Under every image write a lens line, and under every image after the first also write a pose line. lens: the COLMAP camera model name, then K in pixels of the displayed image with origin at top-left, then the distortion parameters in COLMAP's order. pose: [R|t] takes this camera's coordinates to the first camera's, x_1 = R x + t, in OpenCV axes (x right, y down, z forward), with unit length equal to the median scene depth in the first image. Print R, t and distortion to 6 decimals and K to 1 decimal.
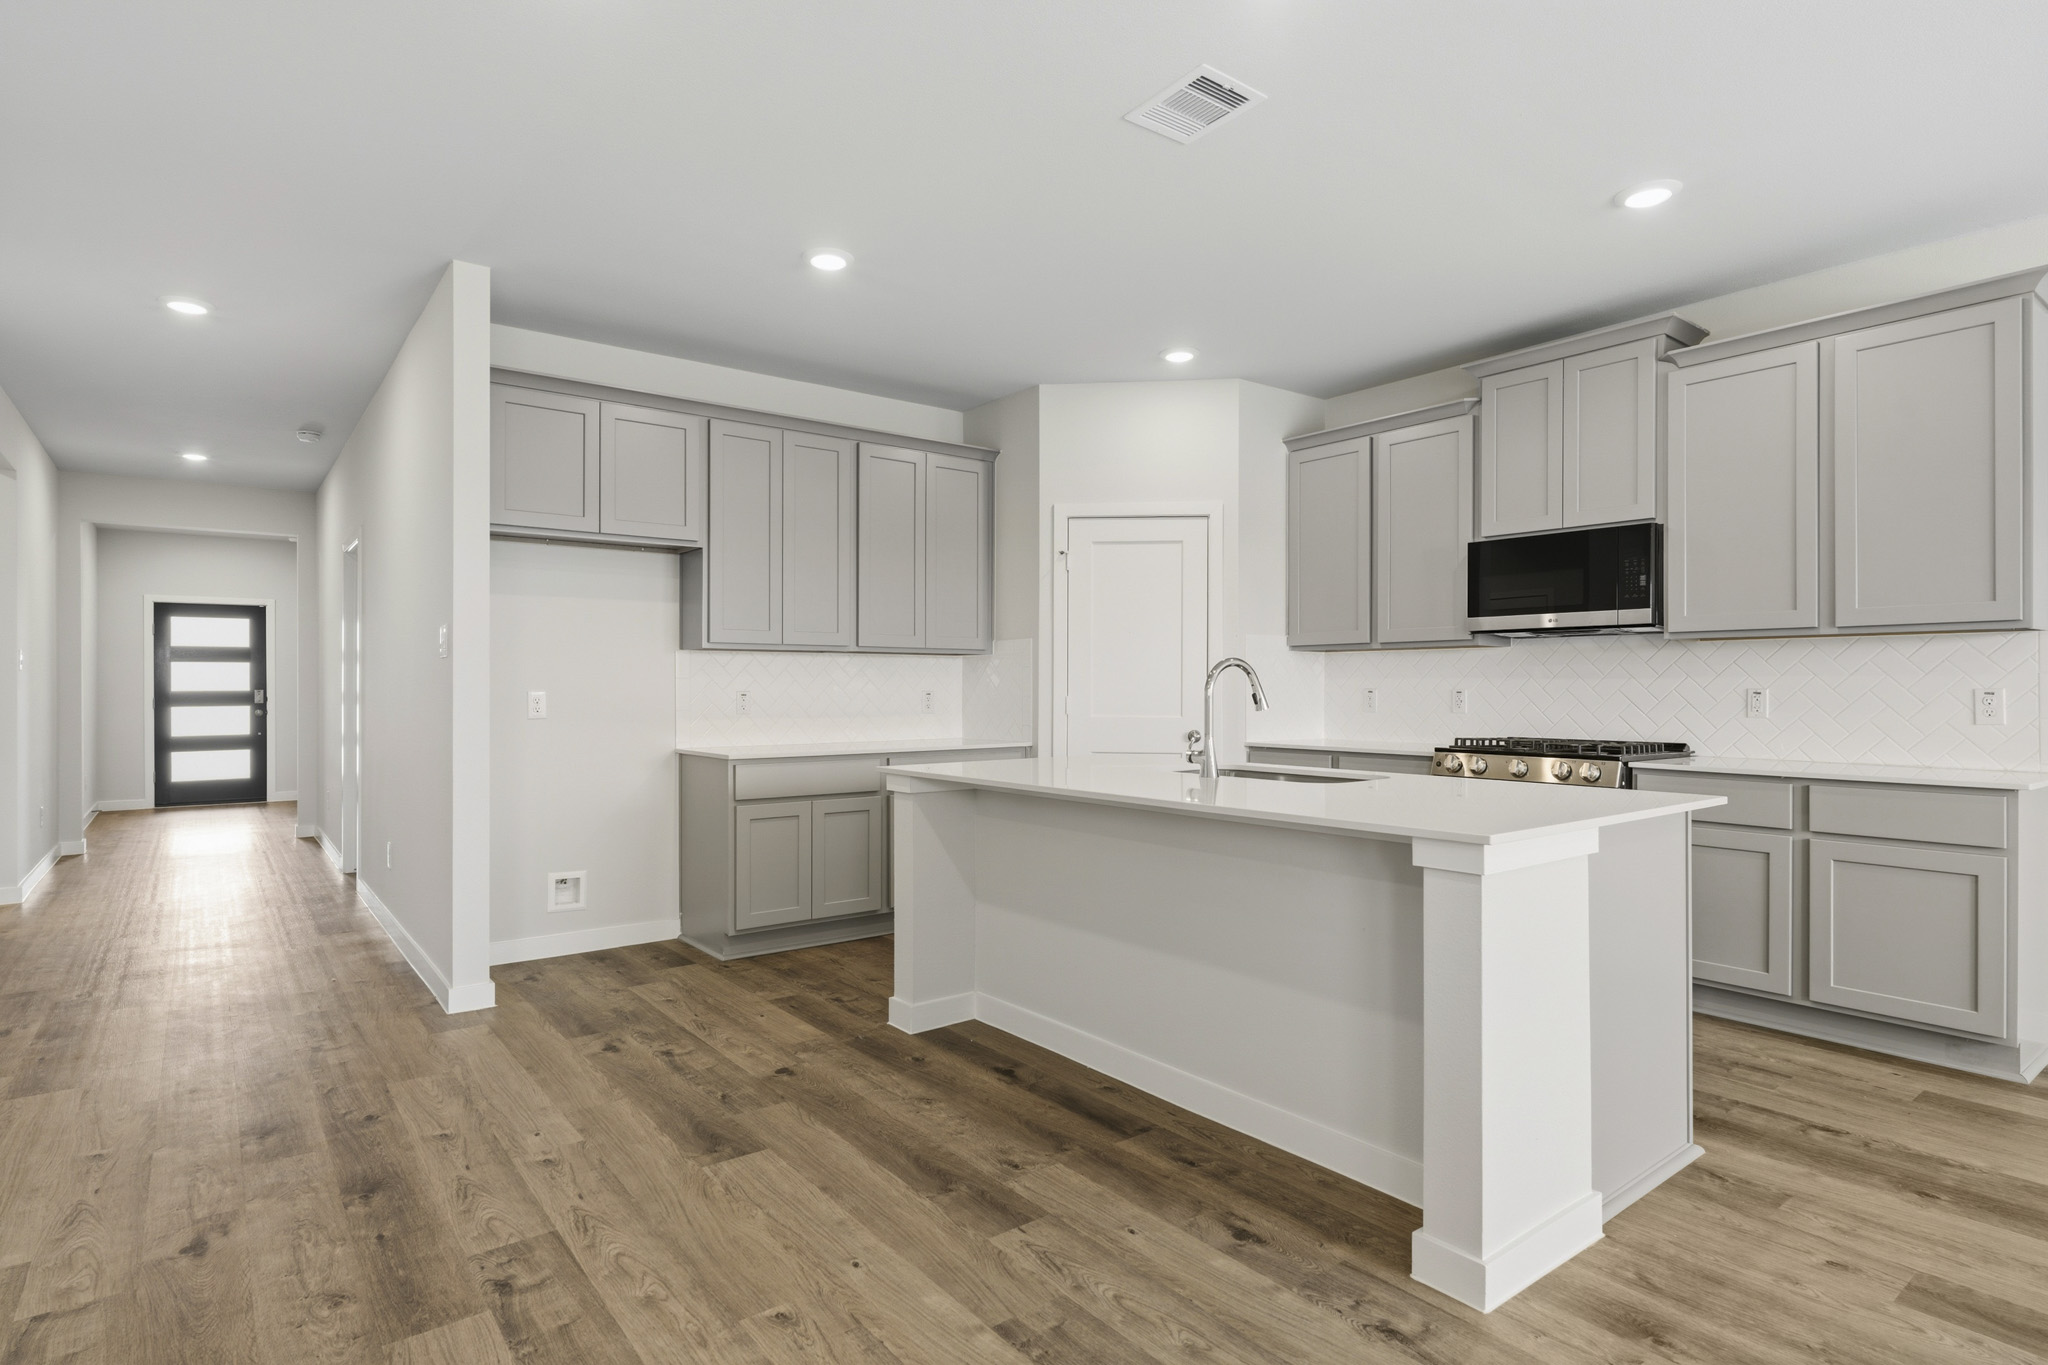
lens RADIAL K [[1061.9, 0, 1027.9], [0, 1061.9, 685.2], [0, 0, 1]] dist [0.001201, -0.000436]
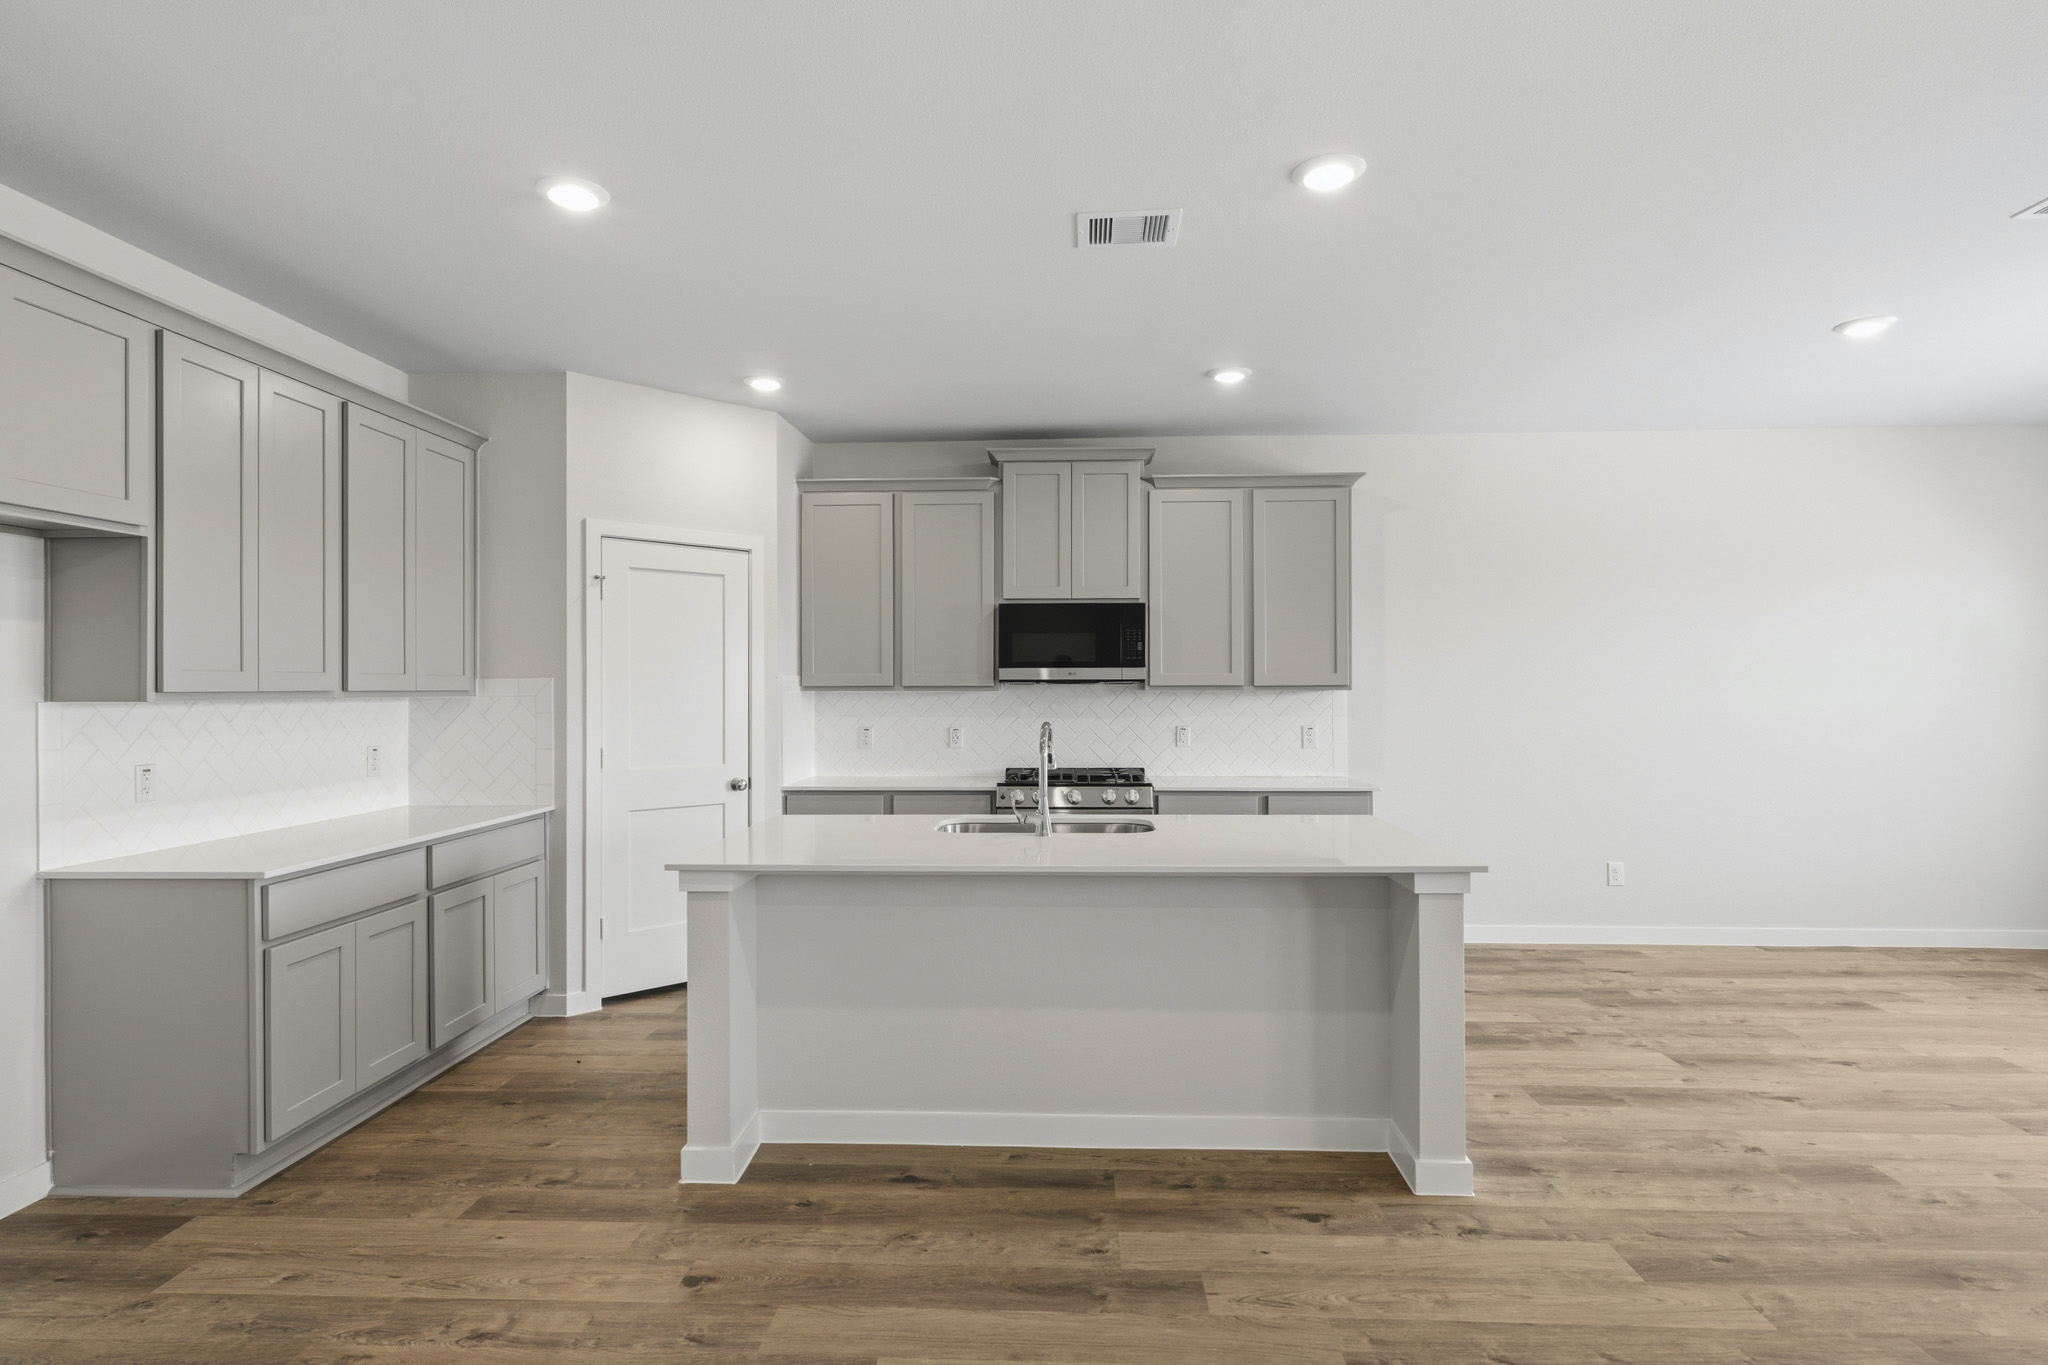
lens RADIAL K [[1073.9, 0, 1024.0], [0, 1073.9, 682.5], [0, 0, 1]] dist [0.000917, 0.000579]
pose [[0.648860, 0.000889, 0.760908, -0.615237], [0.001265, 0.999997, -0.002247, -0.060041], [-0.760907, 0.002420, 0.648856, 0.293675]]
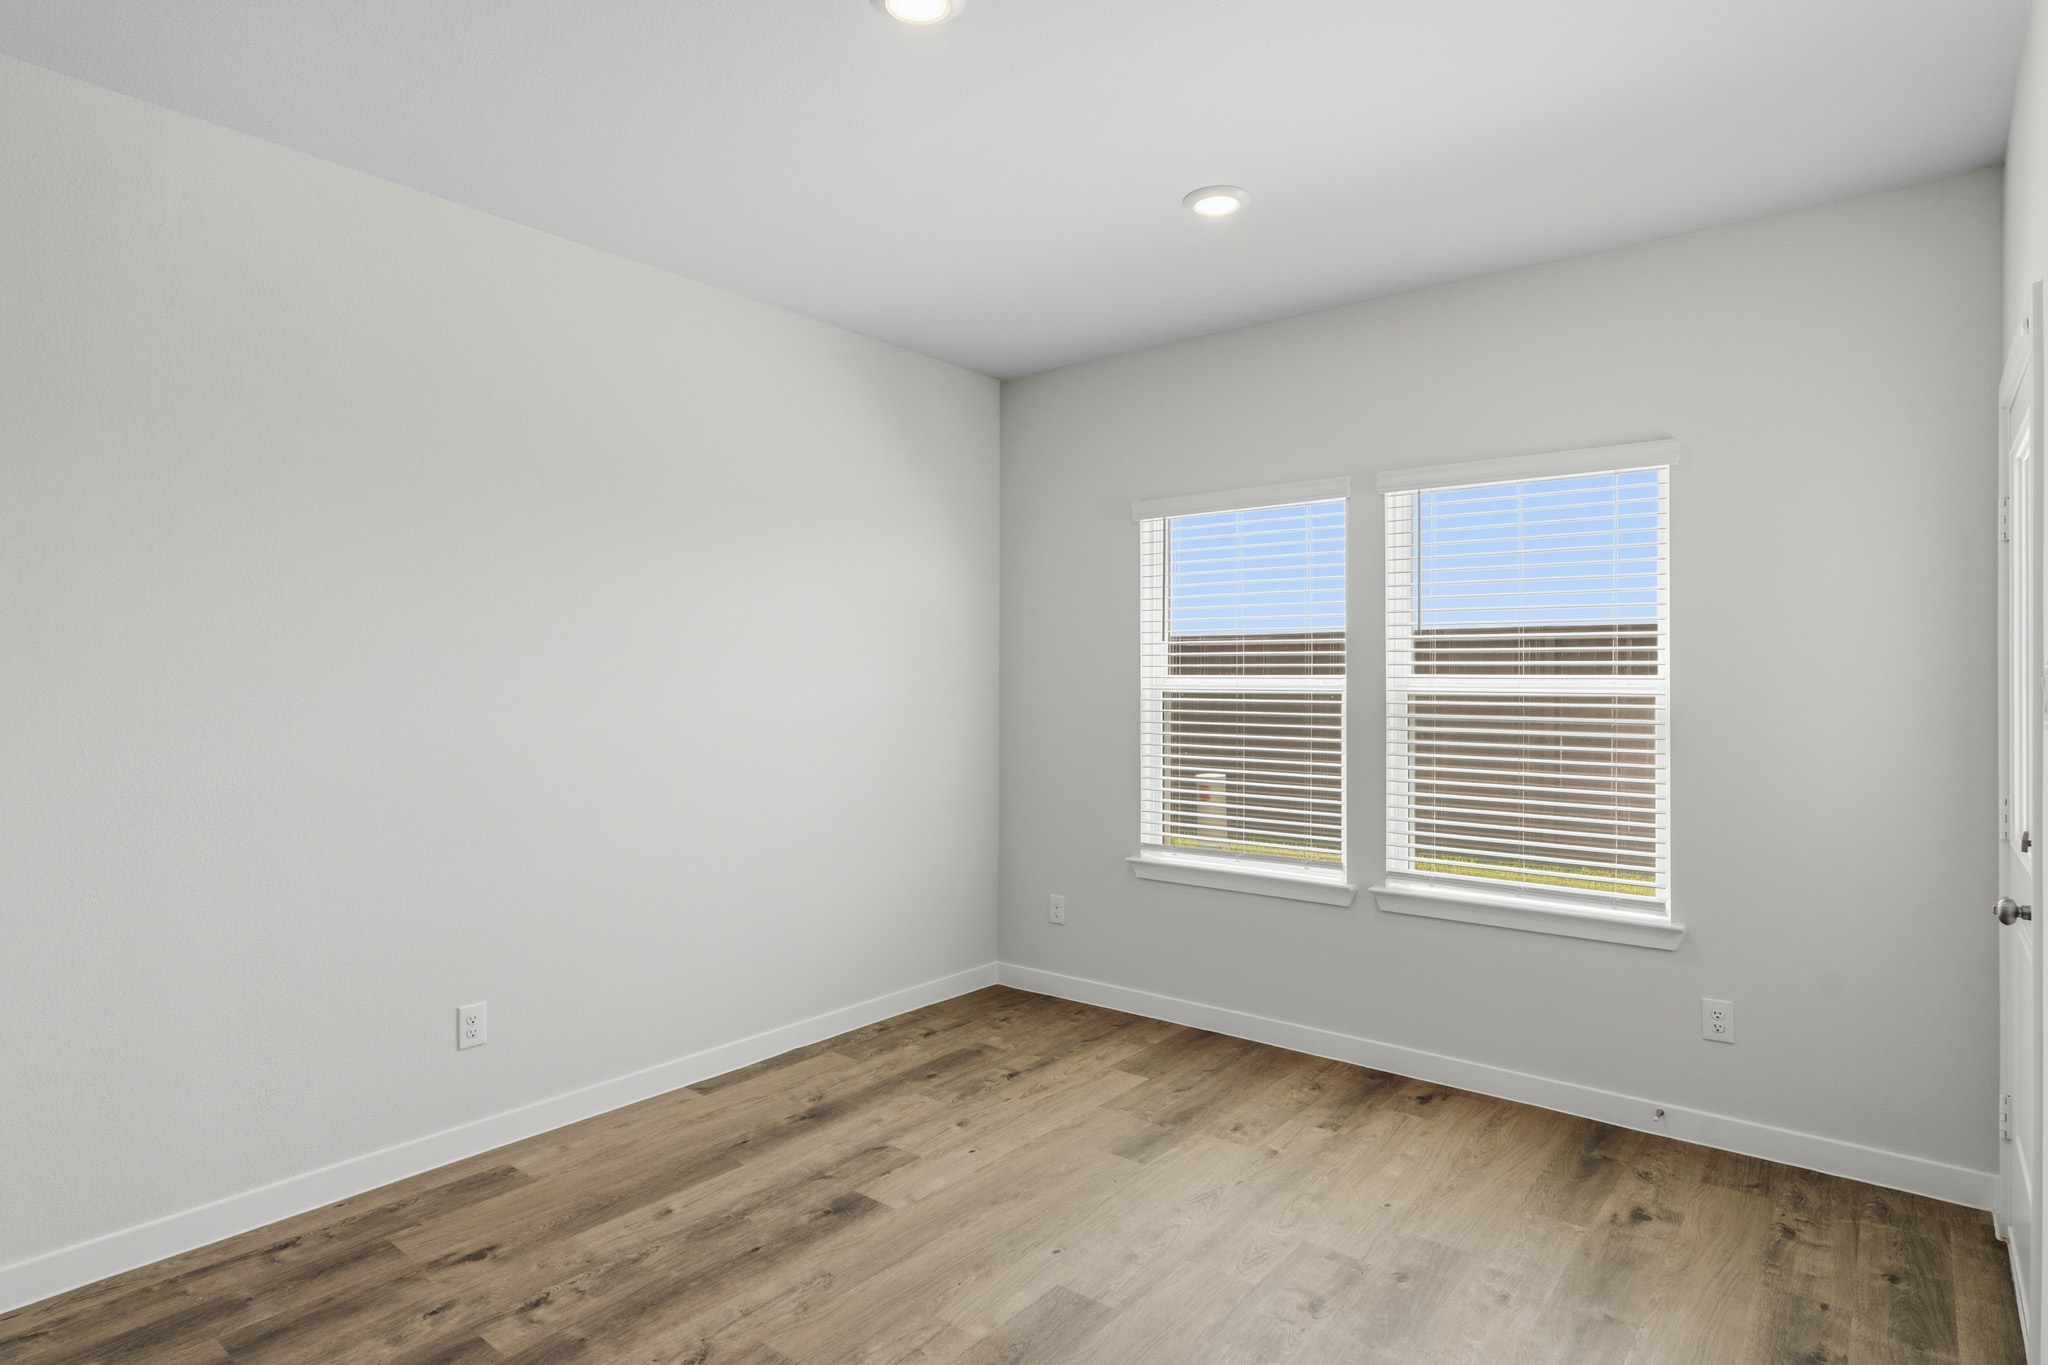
lens RADIAL K [[1114.1, 0, 1024.0], [0, 1114.1, 682.5], [0, 0, 1]] dist [0.000096, -0.000296]
pose [[-0.229889, -0.007070, 0.973191, 0.223064], [-0.004033, 0.999972, 0.006312, -0.061955], [-0.973209, -0.002474, -0.229911, 0.440270]]
